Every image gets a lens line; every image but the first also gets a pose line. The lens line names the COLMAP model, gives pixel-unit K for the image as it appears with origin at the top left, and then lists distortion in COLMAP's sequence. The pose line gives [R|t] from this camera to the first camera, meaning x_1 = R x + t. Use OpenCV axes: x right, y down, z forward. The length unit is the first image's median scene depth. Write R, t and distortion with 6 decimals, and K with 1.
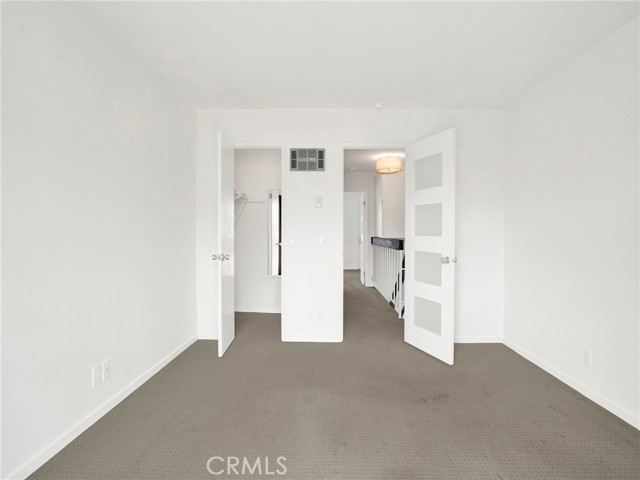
lens RADIAL K [[322.9, 0, 321.7], [0, 322.9, 239.2], [0, 0, 1]] dist [-0.044769, 0.018542]
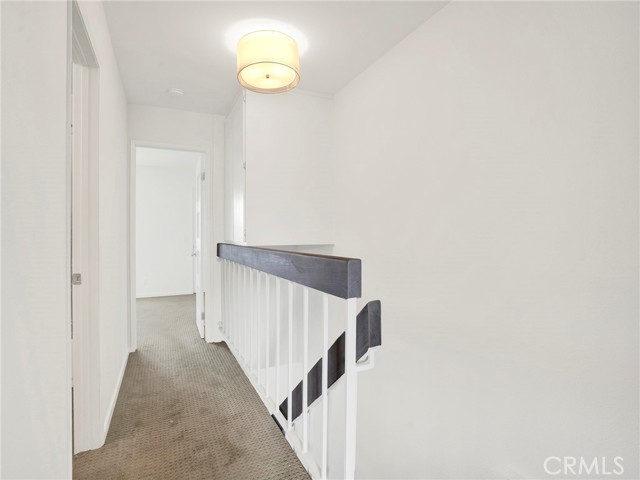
lens RADIAL K [[322.9, 0, 320.5], [0, 322.9, 238.8], [0, 0, 1]] dist [-0.044769, 0.018542]
pose [[0.888914, 0.004237, 0.458055, 0.072764], [0.000981, 0.999937, -0.011153, -0.006879], [-0.458074, 0.010364, 0.888854, 0.518481]]
